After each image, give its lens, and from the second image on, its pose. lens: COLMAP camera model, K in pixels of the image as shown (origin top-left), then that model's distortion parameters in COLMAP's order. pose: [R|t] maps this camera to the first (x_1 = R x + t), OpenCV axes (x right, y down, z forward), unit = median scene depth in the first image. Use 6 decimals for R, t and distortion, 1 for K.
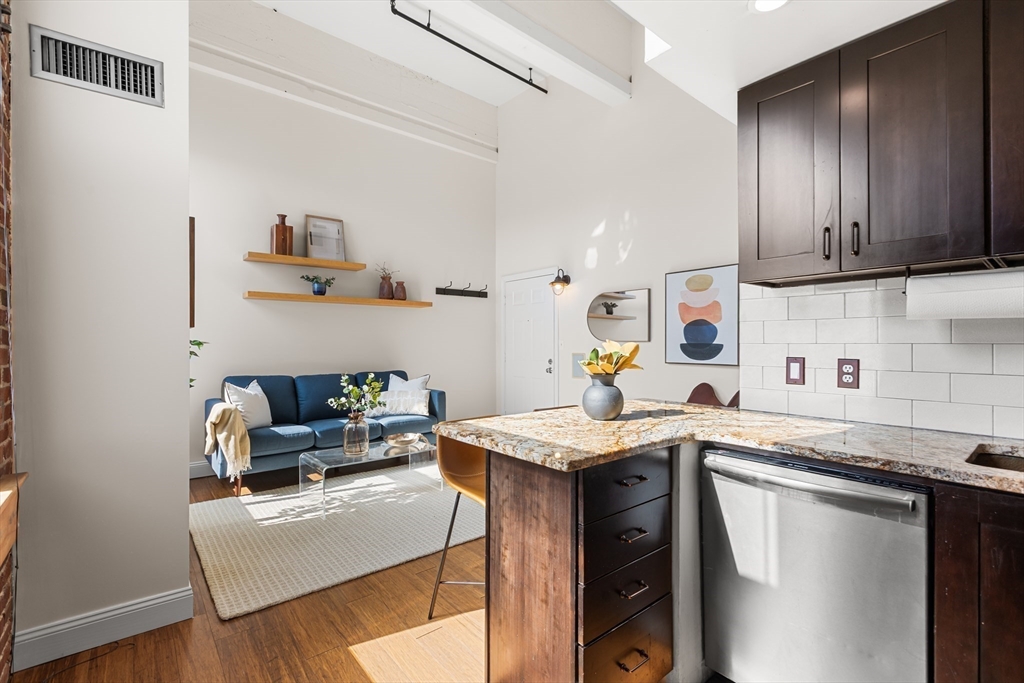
lens RADIAL K [[457.0, 0, 513.5], [0, 457.0, 342.8], [0, 0, 1]] dist [-0.000670, 0.001204]
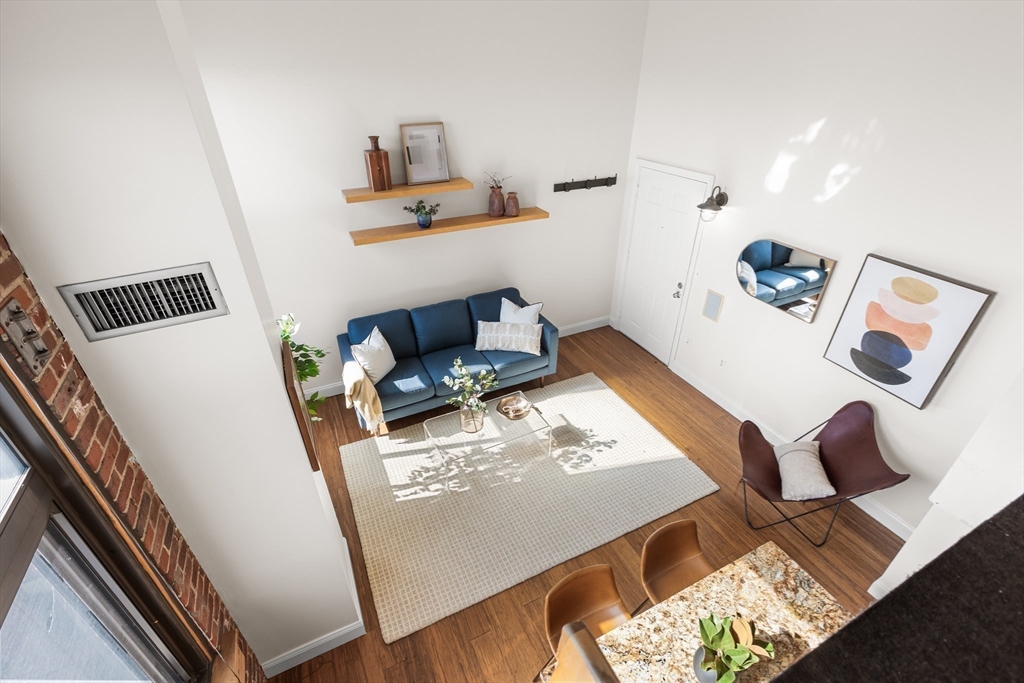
lens RADIAL K [[457.0, 0, 512.5], [0, 457.0, 340.9], [0, 0, 1]] dist [-0.000670, 0.001204]
pose [[0.970582, 0.124997, -0.205781, -0.045460], [-0.000021, 0.854724, 0.519082, -0.394613], [0.240770, -0.503808, 0.829583, 0.186854]]
